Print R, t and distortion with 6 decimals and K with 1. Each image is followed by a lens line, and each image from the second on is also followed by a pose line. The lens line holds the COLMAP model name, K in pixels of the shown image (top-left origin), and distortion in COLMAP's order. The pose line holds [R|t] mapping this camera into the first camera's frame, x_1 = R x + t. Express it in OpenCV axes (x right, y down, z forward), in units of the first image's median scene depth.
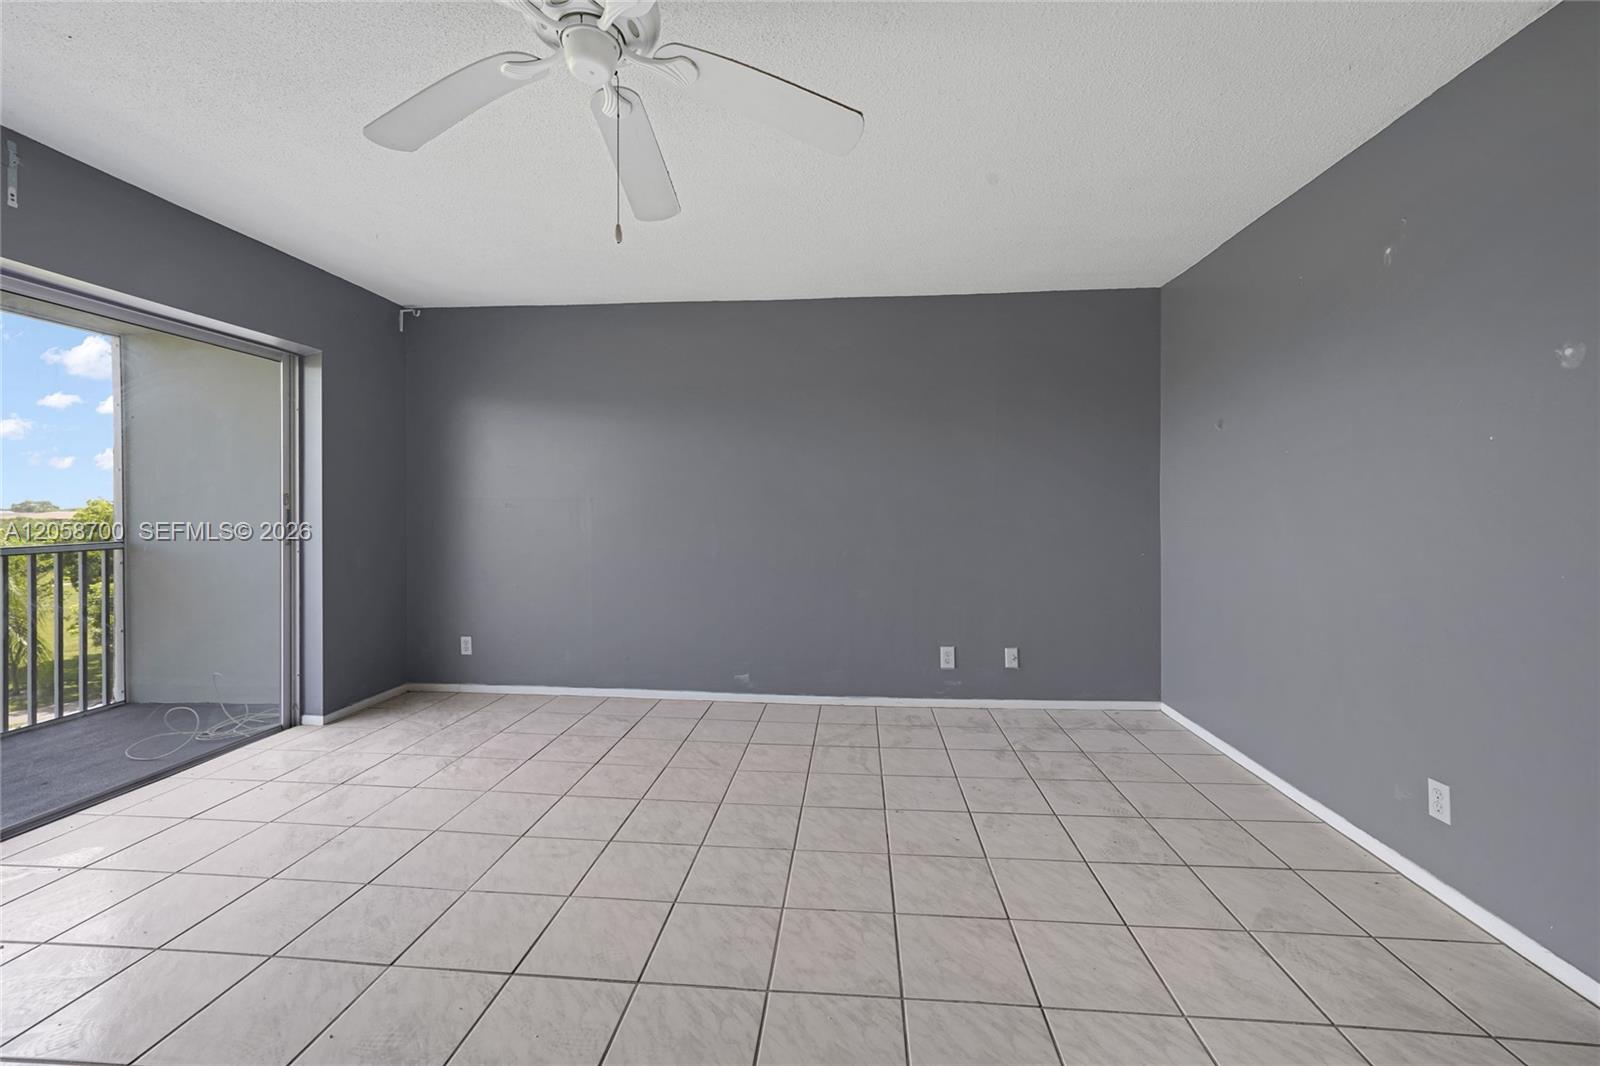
lens RADIAL K [[646.4, 0, 819.3], [0, 646.4, 497.2], [0, 0, 1]] dist [0.001080, 0.000183]
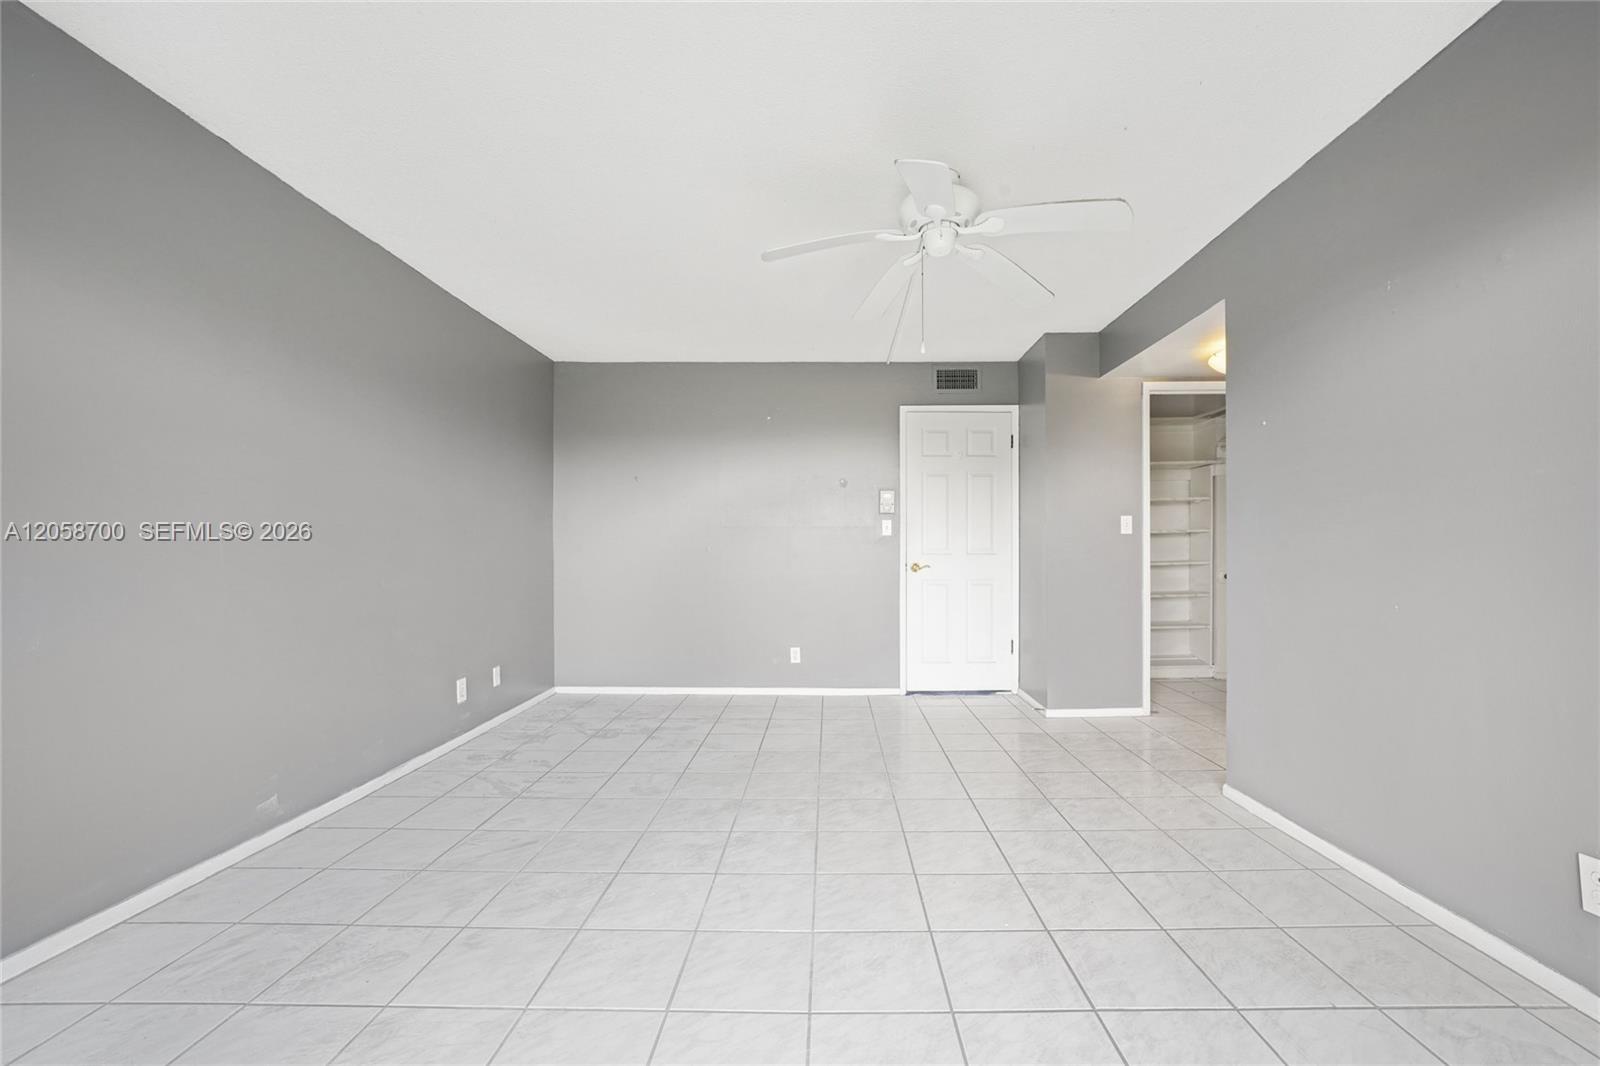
lens RADIAL K [[640.9, 0, 809.3], [0, 640.9, 530.5], [0, 0, 1]] dist [-0.001354, -0.000086]
pose [[-0.051868, 0.031491, 0.998157, -0.927567], [-0.020599, 0.999256, -0.032596, 0.044092], [-0.998441, -0.022252, -0.051181, 0.670984]]
